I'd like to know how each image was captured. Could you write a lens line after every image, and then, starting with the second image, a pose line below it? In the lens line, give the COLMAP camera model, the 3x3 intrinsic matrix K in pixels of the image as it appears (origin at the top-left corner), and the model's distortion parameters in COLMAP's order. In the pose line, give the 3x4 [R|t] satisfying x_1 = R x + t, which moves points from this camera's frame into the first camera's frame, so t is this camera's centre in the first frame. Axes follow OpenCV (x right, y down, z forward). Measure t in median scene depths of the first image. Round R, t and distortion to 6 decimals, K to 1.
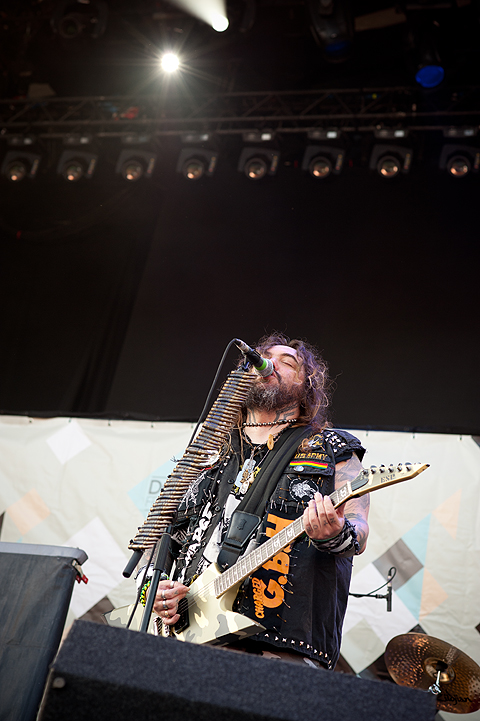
lens RADIAL K [[1670.3, 0, 240.0], [0, 1670.3, 360.5], [0, 0, 1]] dist [-0.017189, -0.756383]
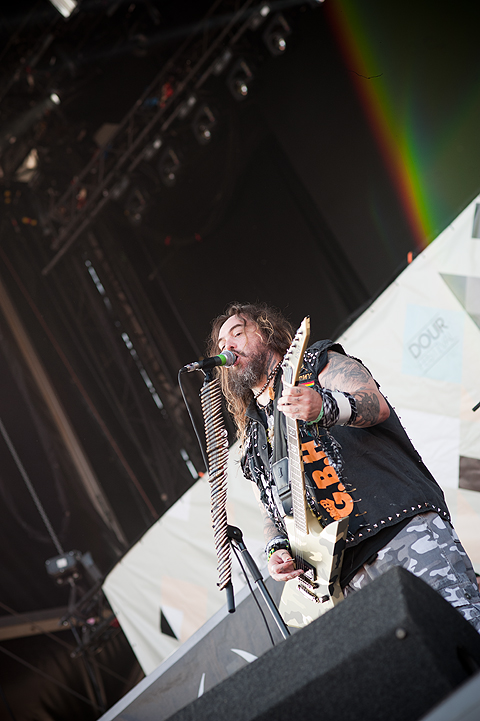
lens RADIAL K [[1670.3, 0, 240.0], [0, 1670.3, 360.5], [0, 0, 1]] dist [-0.017189, -0.756383]
pose [[0.648883, -0.725852, -0.228231, 0.092964], [0.743903, 0.668211, -0.010147, 0.007977], [0.159872, -0.163197, 0.973554, -0.027977]]
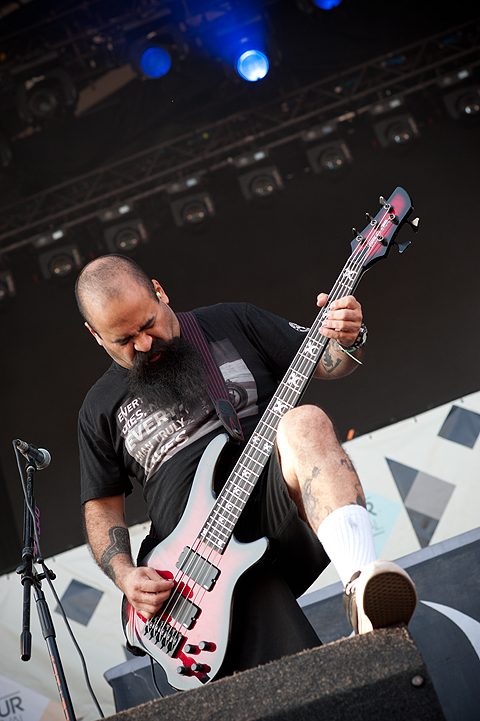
lens RADIAL K [[1659.4, 0, 238.9], [0, 1659.4, 398.0], [0, 0, 1]] dist [-0.020455, 0.442068]
pose [[0.871635, -0.365582, 0.326499, -0.314281], [0.387806, 0.921736, -0.003232, -0.005745], [-0.299764, 0.129435, 0.945192, 0.102347]]
